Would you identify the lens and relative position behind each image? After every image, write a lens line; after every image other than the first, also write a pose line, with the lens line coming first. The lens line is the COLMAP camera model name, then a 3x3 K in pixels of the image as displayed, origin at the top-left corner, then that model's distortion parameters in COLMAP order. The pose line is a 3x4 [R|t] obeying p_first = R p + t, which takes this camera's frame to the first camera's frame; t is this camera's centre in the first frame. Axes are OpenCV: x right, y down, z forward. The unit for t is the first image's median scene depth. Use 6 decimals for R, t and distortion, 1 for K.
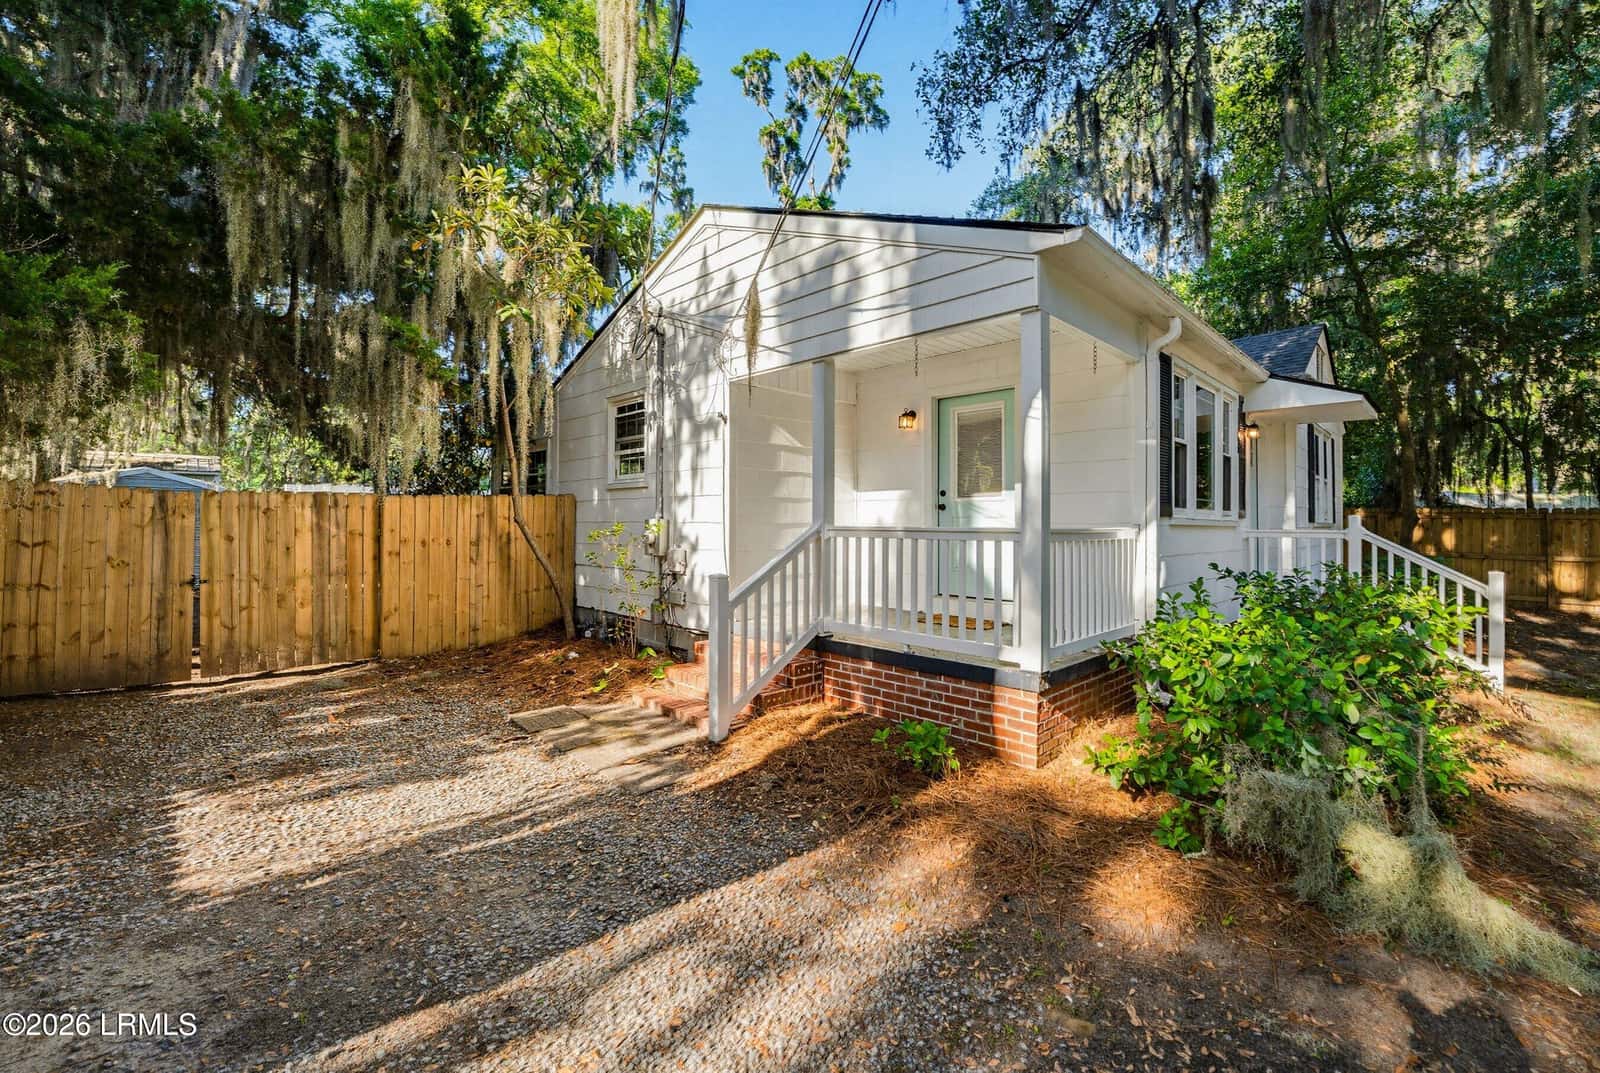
lens RADIAL K [[665.0, 0, 794.8], [0, 665.0, 508.3], [0, 0, 1]] dist [-0.001372, 0.000069]
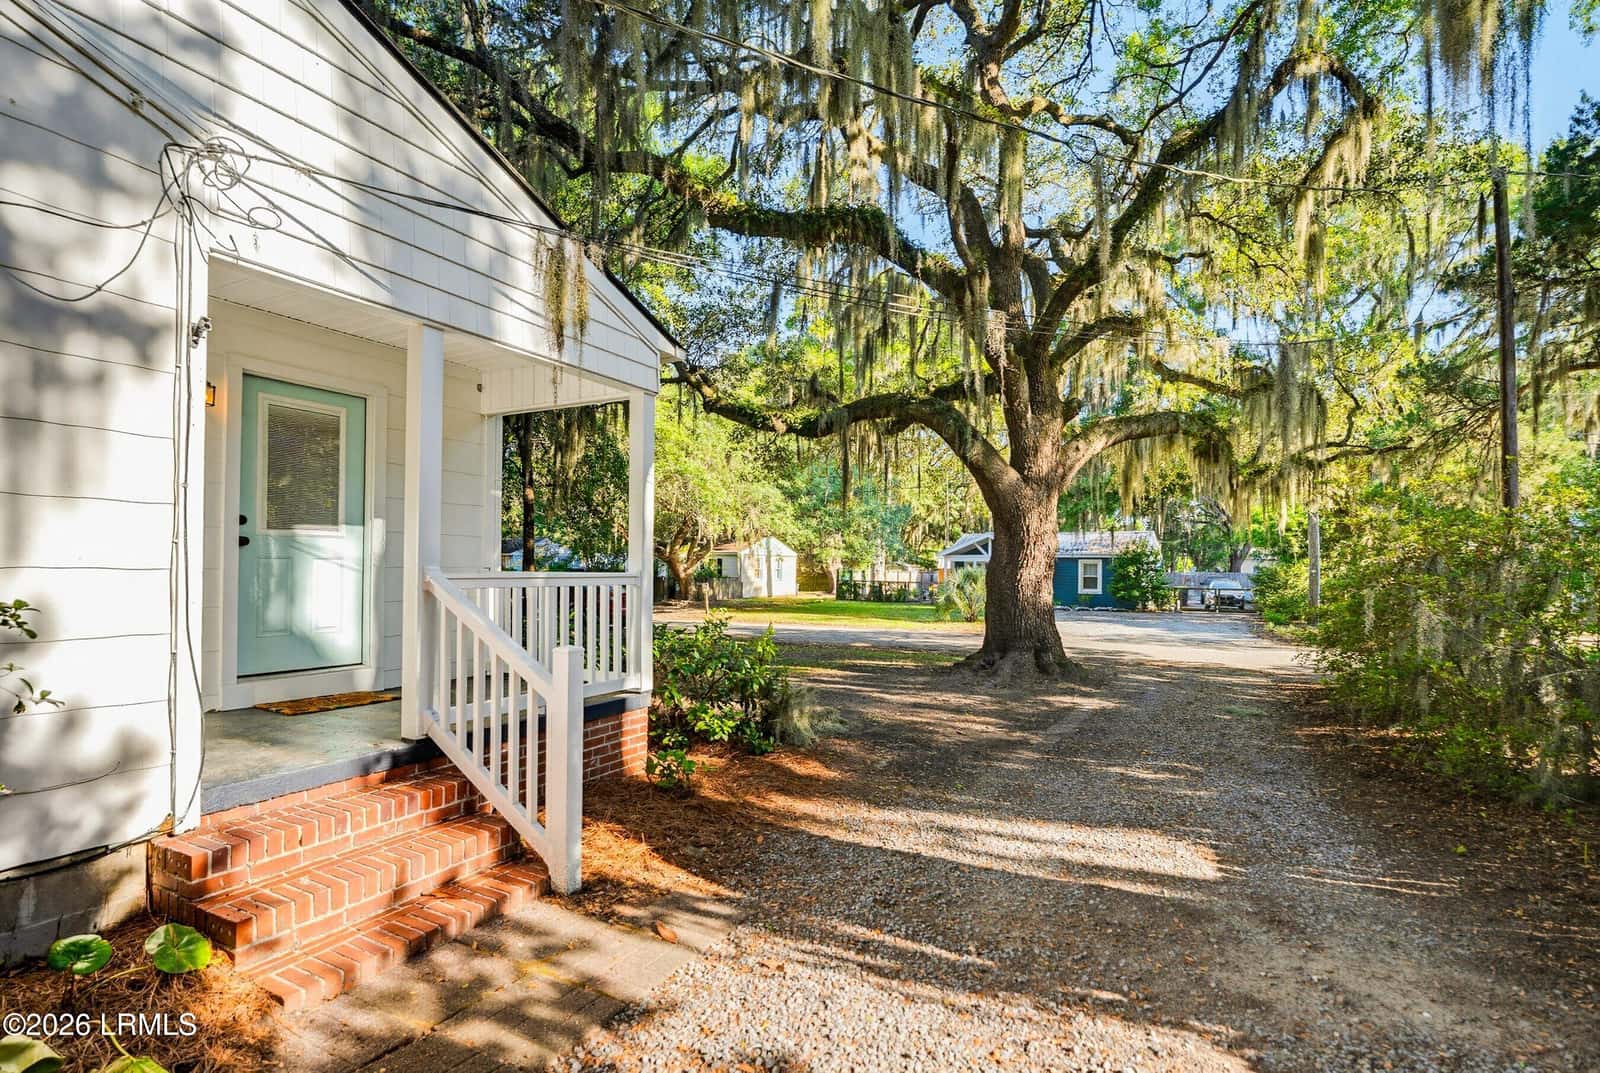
lens RADIAL K [[770.4, 0, 801.7], [0, 770.4, 526.8], [0, 0, 1]] dist [-0.003297, -0.000271]
pose [[-0.299180, 0.042176, 0.953264, -1.016607], [-0.021367, 0.998476, -0.050883, 0.015957], [-0.953957, -0.035591, -0.297823, 1.095816]]
